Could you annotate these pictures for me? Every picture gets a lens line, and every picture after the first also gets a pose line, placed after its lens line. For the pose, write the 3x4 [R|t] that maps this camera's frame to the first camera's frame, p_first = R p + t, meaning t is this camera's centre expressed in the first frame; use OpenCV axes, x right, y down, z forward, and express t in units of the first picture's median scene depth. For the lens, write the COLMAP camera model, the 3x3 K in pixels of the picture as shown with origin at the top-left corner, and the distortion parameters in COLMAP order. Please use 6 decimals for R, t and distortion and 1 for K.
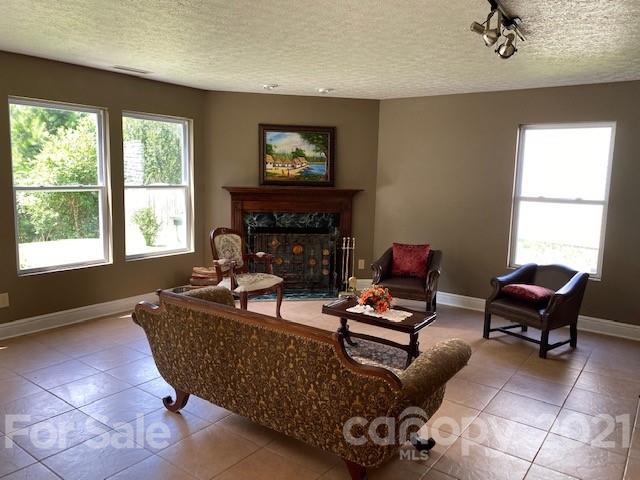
lens RADIAL K [[494.8, 0, 319.8], [0, 494.8, 238.2], [0, 0, 1]] dist [0.042512, -0.047245]
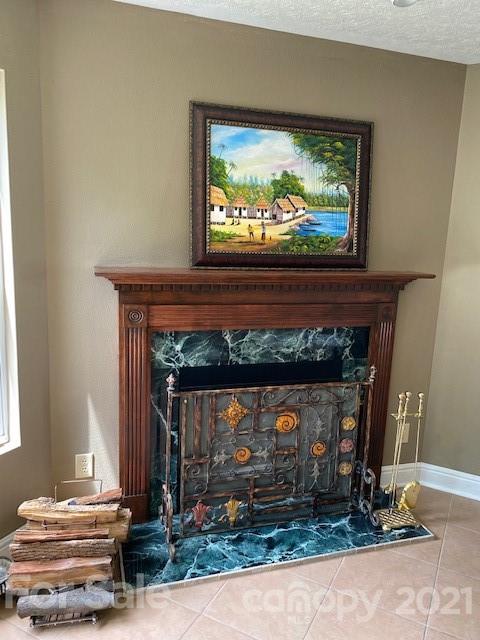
lens RADIAL K [[494.8, 0, 240.1], [0, 494.8, 318.1], [0, 0, 1]] dist [0.042512, -0.047245]
pose [[0.989869, -0.010849, 0.141572, -0.139368], [0.002402, 0.998213, 0.059701, -0.087723], [-0.141966, -0.058756, 0.988126, 0.601958]]
